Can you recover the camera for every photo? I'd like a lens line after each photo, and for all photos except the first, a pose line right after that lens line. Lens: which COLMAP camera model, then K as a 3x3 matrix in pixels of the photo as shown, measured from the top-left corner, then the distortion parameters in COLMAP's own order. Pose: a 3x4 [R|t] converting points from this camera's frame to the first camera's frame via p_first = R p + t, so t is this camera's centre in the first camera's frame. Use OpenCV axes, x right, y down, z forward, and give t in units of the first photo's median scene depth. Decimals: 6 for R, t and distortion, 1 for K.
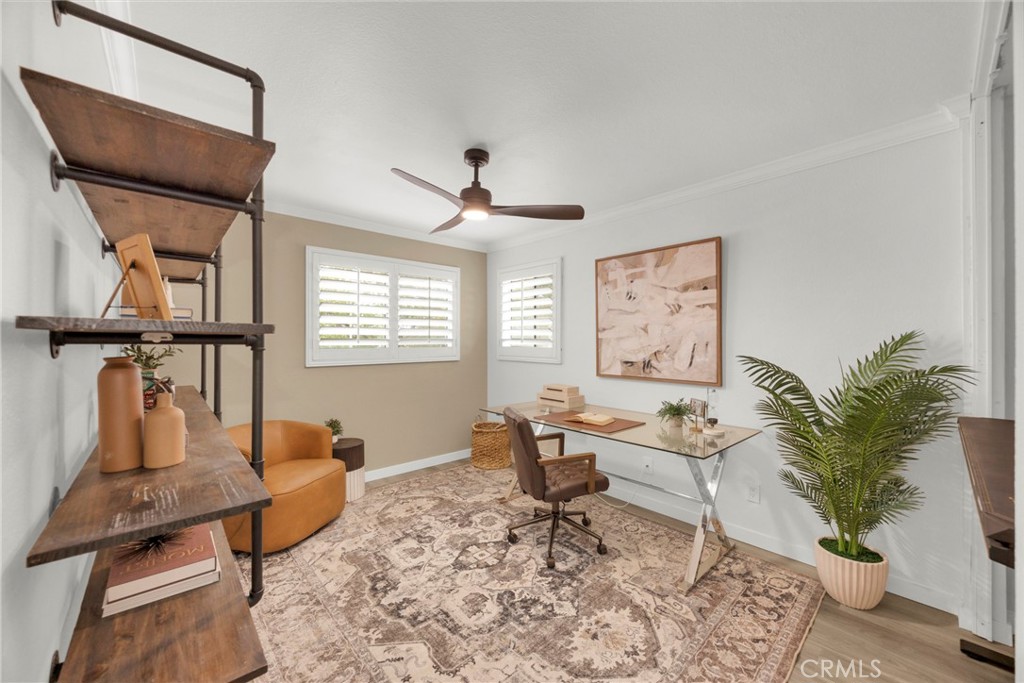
lens RADIAL K [[384.8, 0, 511.1], [0, 384.8, 338.4], [0, 0, 1]] dist [-0.002308, 0.000019]
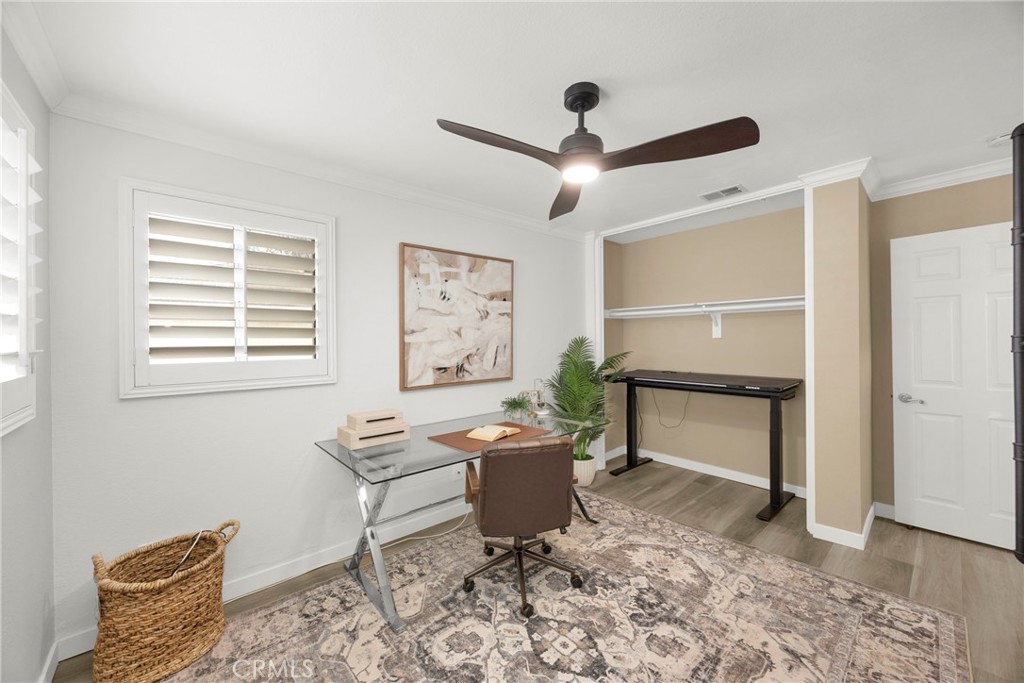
lens RADIAL K [[384.8, 0, 511.1], [0, 384.8, 338.4], [0, 0, 1]] dist [-0.002308, 0.000019]
pose [[0.018555, -0.000030, 0.999828, -0.688994], [0.007449, 0.999972, -0.000108, -0.008847], [-0.999800, 0.007449, 0.018555, 0.937354]]
